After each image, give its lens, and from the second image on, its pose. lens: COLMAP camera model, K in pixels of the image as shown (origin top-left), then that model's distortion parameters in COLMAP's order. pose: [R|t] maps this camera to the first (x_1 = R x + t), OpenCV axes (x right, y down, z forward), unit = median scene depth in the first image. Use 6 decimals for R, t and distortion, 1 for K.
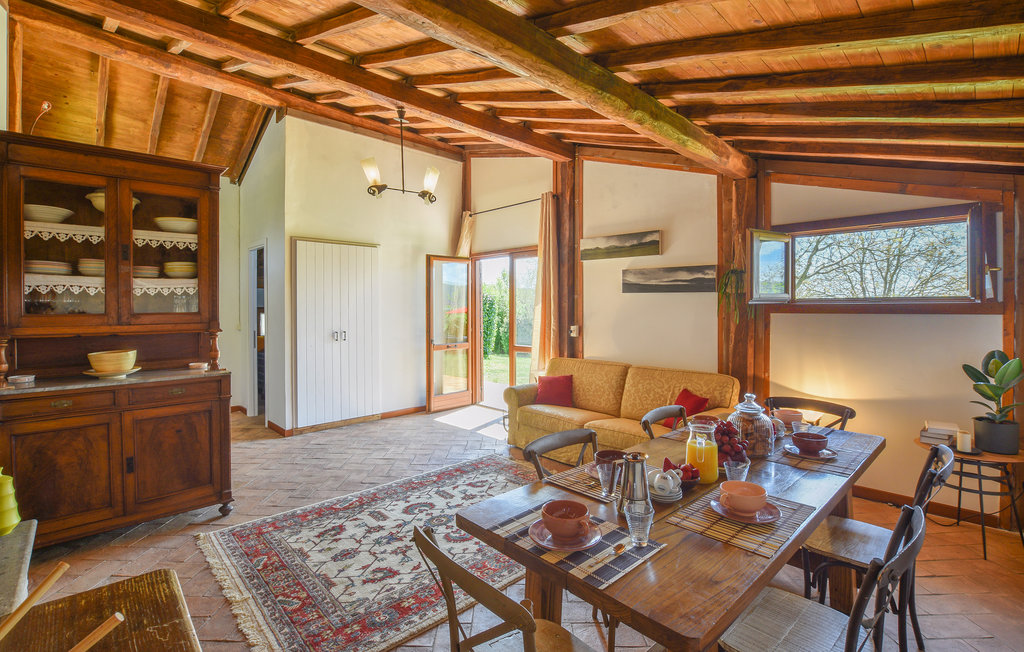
lens RADIAL K [[465.1, 0, 510.9], [0, 465.1, 309.1], [0, 0, 1]] dist [-0.033929, 0.000048]
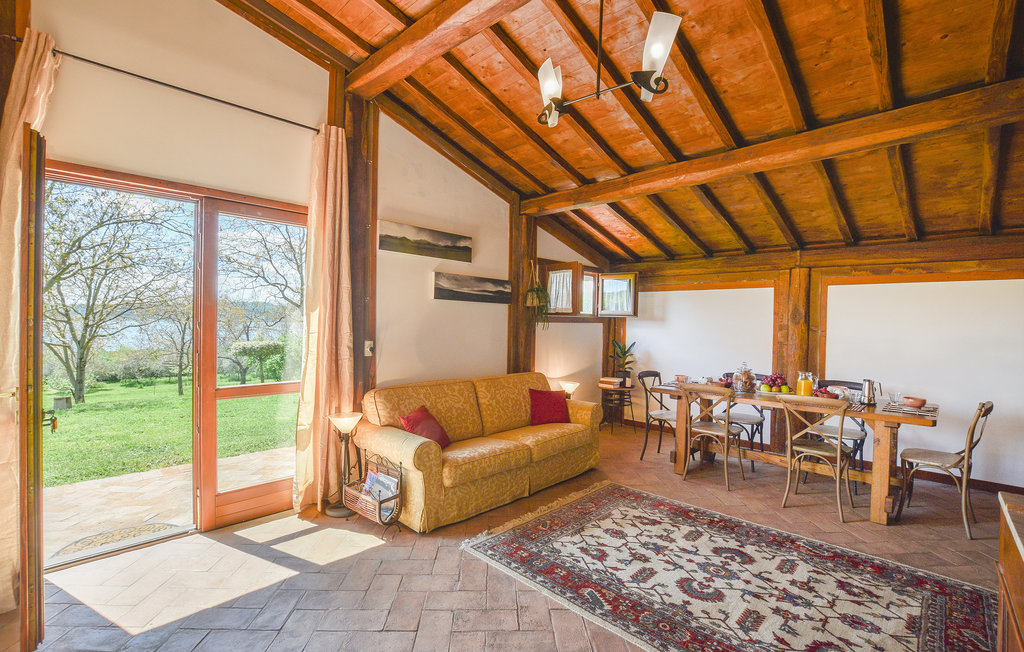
lens RADIAL K [[451.6, 0, 509.9], [0, 451.6, 326.0], [0, 0, 1]] dist [-0.030028, 0.000606]
pose [[-0.038542, -0.007811, 0.999226, -0.764456], [-0.003000, 0.999966, 0.007701, 0.010433], [-0.999252, -0.002701, -0.038565, 1.147140]]
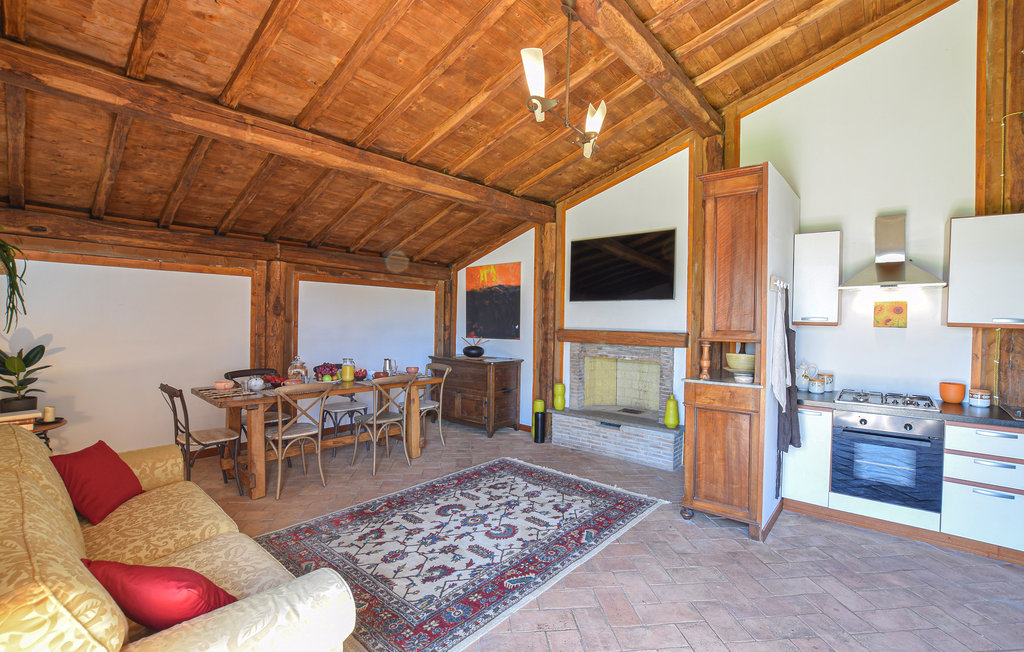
lens RADIAL K [[451.6, 0, 509.9], [0, 451.6, 326.0], [0, 0, 1]] dist [-0.030028, 0.000606]
pose [[-0.994894, -0.014626, -0.099856, -0.103787], [-0.017101, 0.999566, 0.023973, 0.000341], [0.099462, 0.025559, -0.994713, 1.626347]]
